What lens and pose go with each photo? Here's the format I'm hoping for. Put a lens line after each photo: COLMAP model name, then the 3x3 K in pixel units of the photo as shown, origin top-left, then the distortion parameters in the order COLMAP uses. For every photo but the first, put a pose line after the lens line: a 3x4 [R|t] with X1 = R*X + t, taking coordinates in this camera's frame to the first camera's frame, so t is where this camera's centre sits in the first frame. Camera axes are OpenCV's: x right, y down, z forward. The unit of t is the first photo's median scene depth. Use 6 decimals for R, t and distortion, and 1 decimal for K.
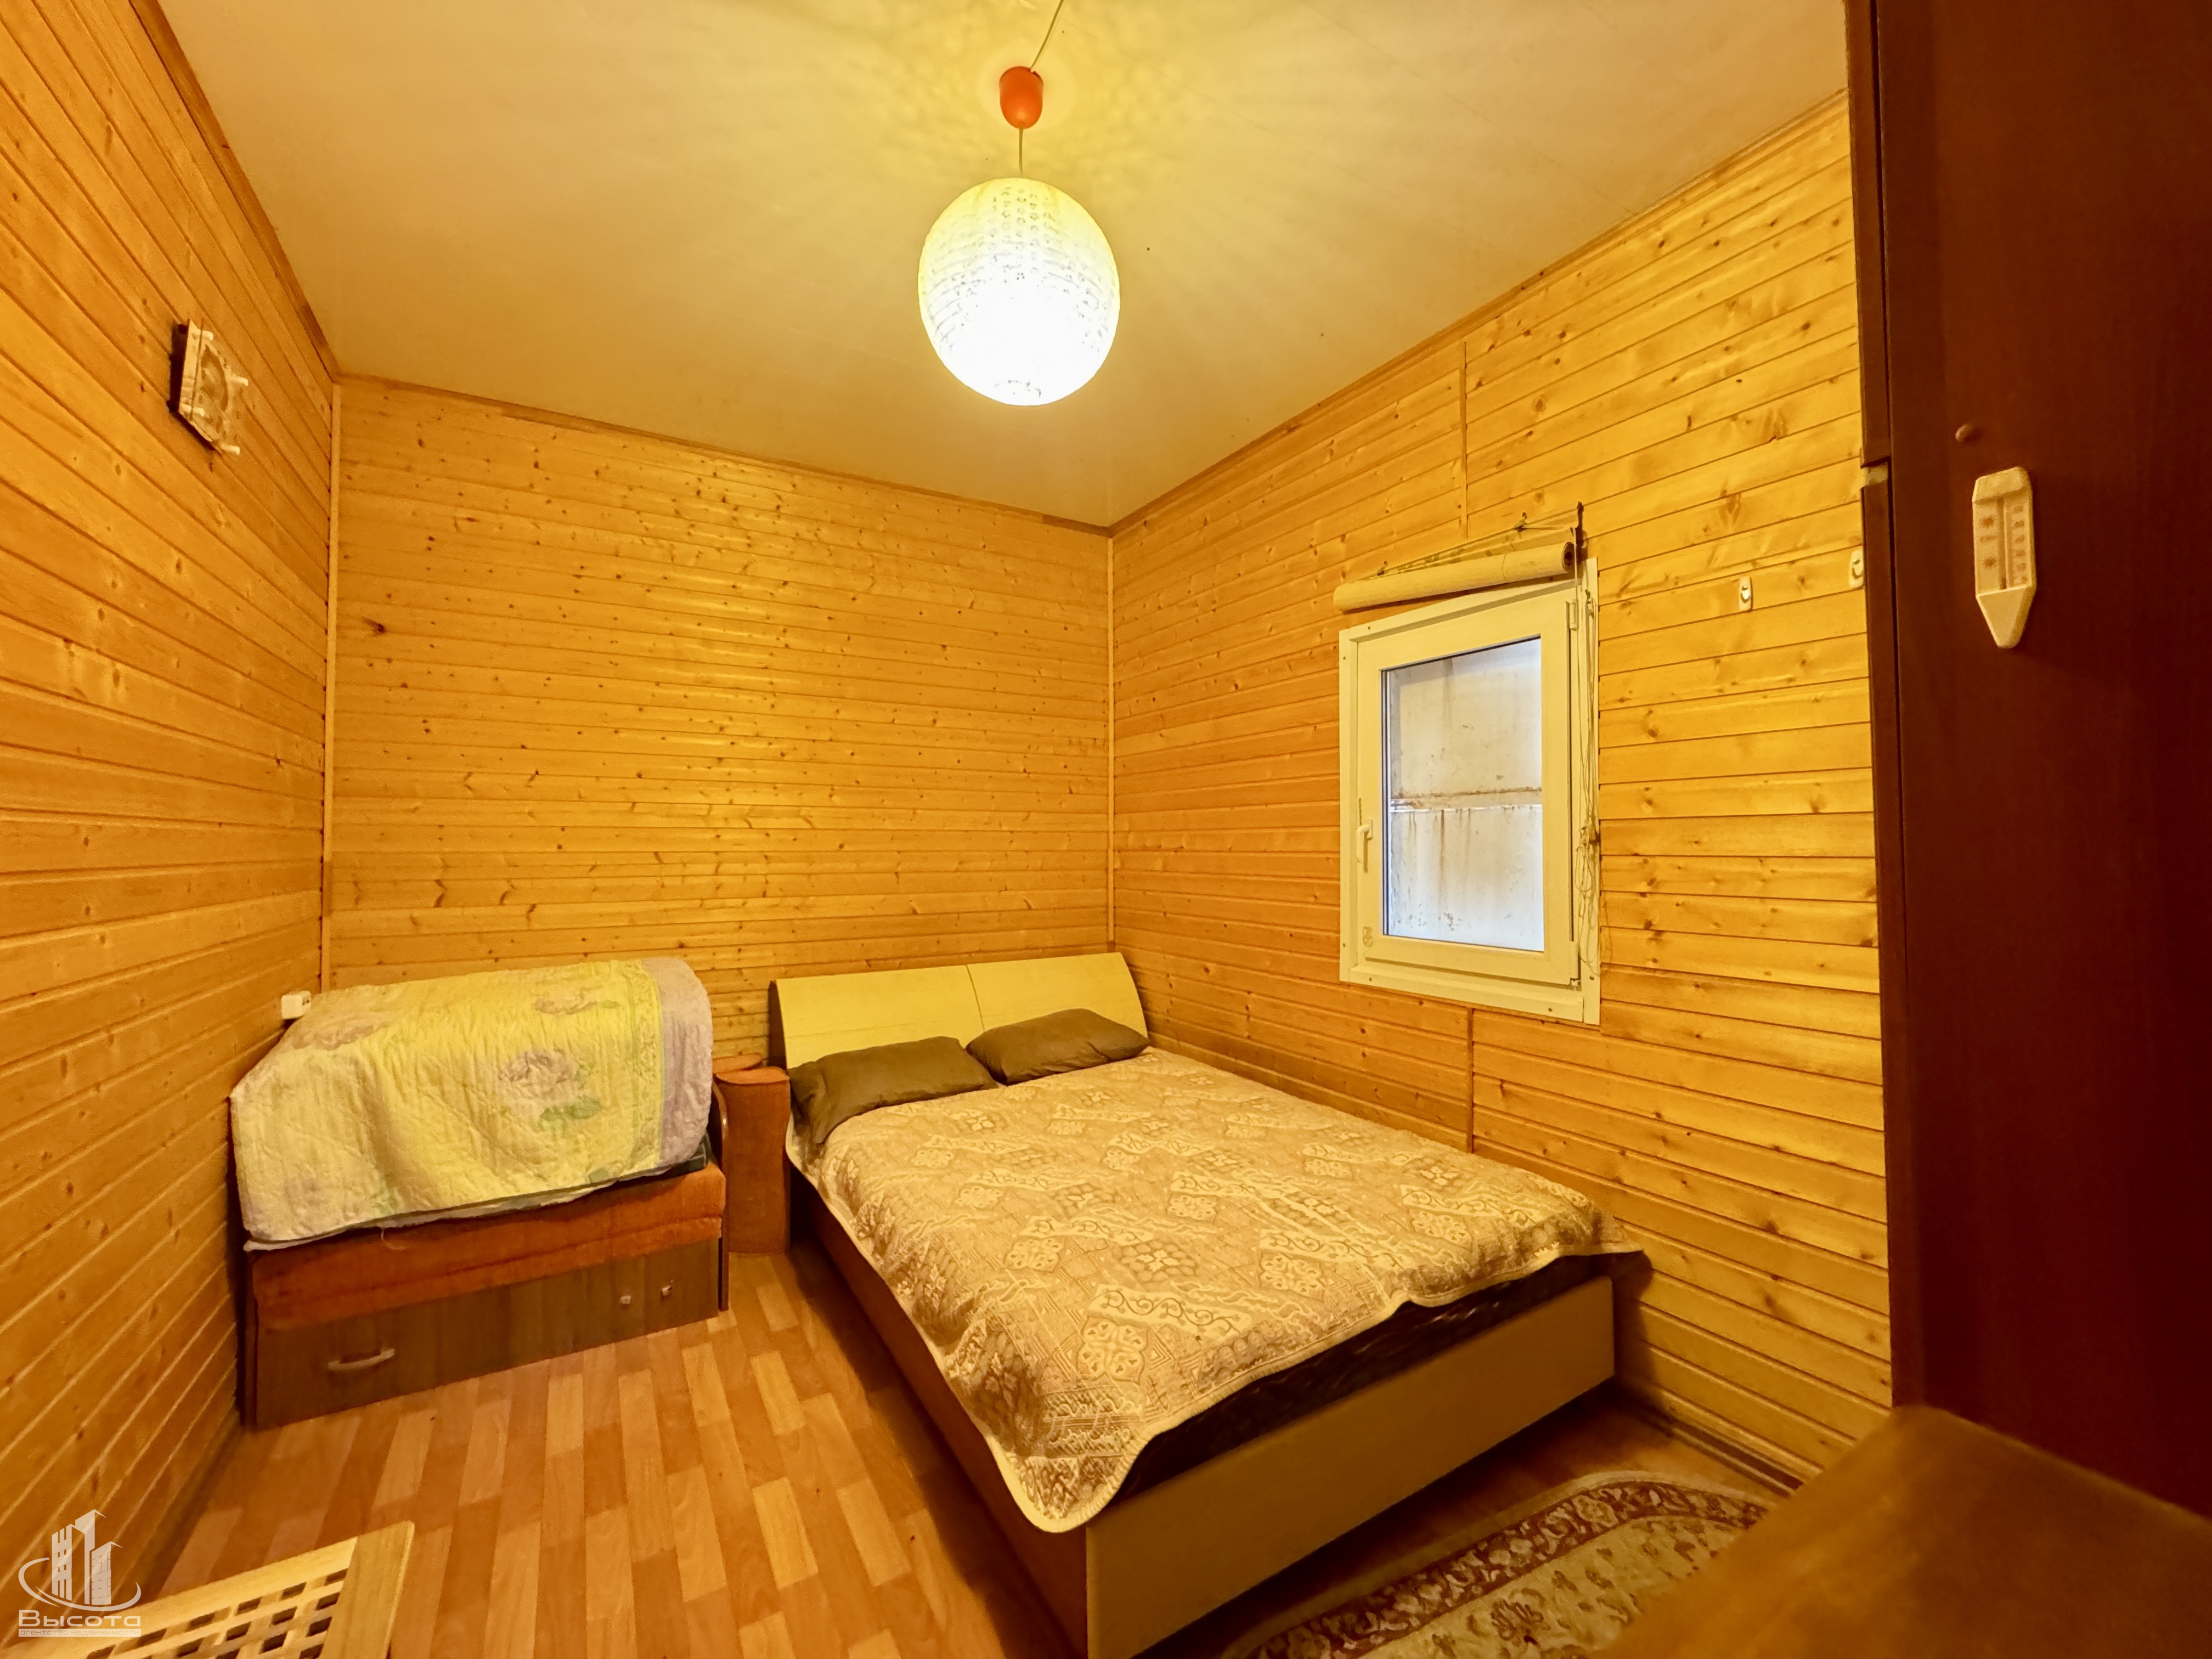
lens RADIAL K [[880.4, 0, 1111.2], [0, 880.4, 819.9], [0, 0, 1]] dist [-0.001941, 0.000659]
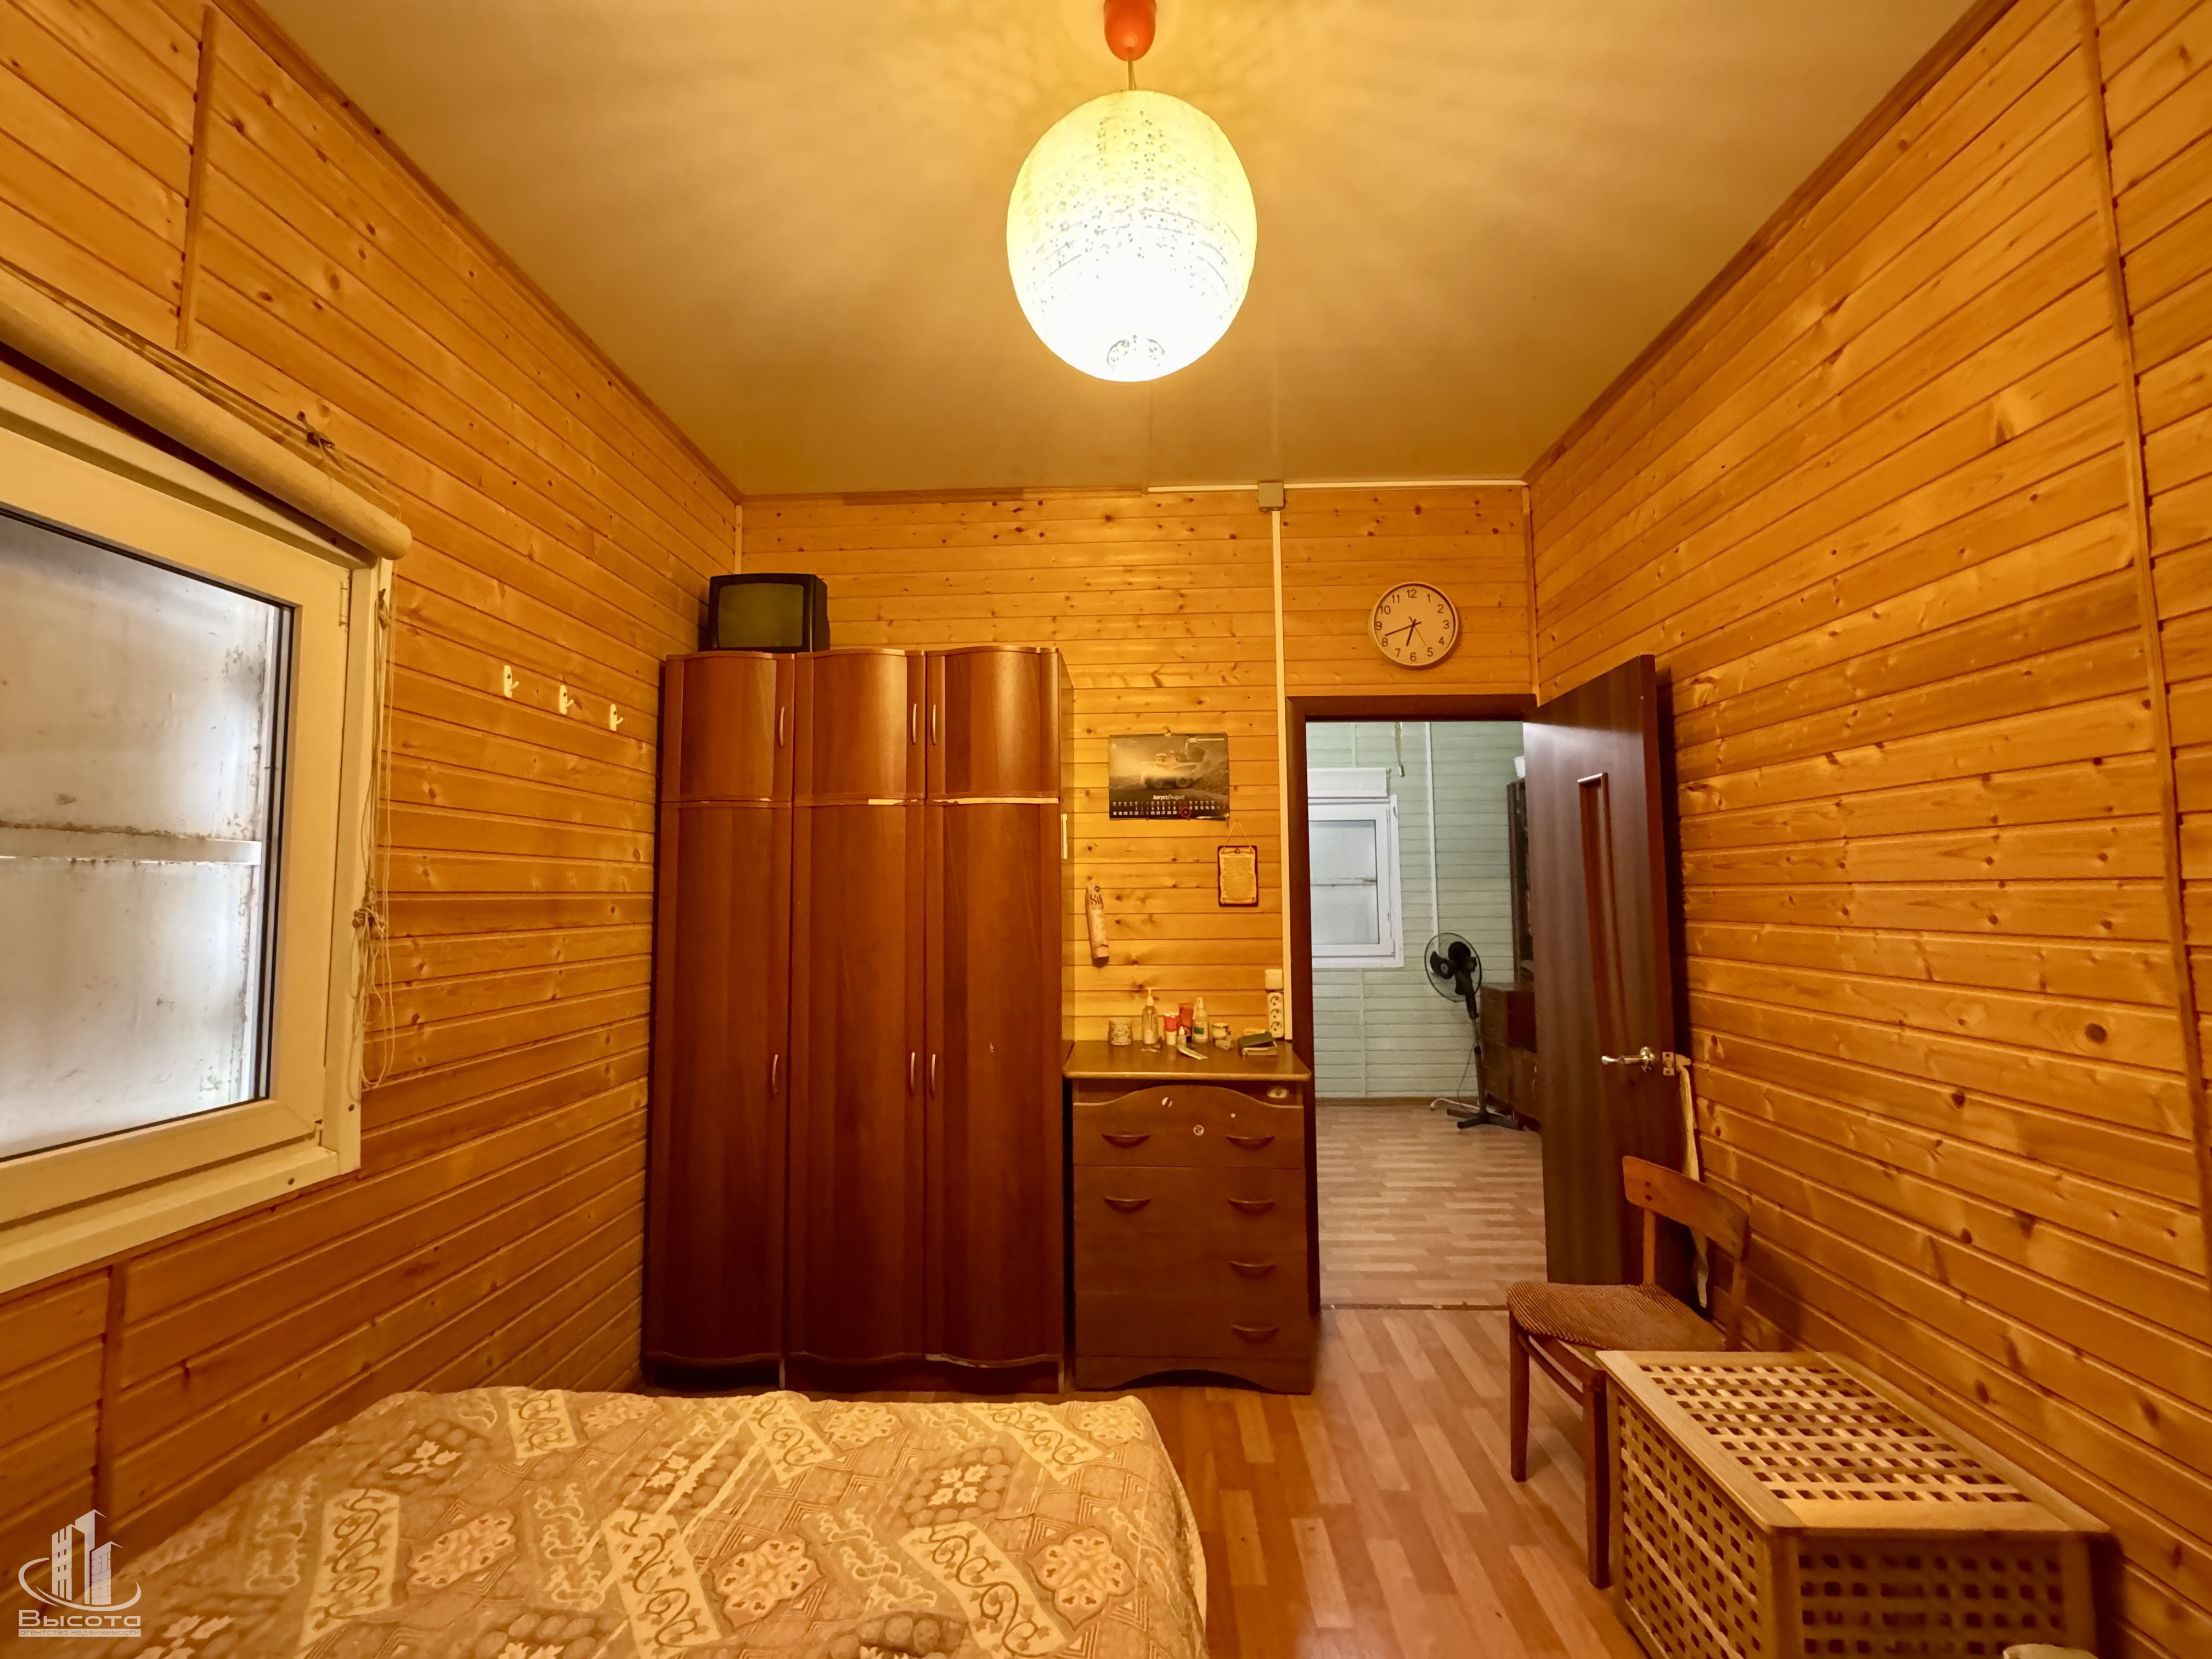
lens RADIAL K [[880.4, 0, 1113.8], [0, 880.4, 832.3], [0, 0, 1]] dist [-0.001941, 0.000659]
pose [[-0.834394, 0.040913, 0.549647, -0.398165], [-0.006426, 0.996451, -0.083927, 0.010081], [-0.551130, -0.073560, -0.831170, 1.298258]]
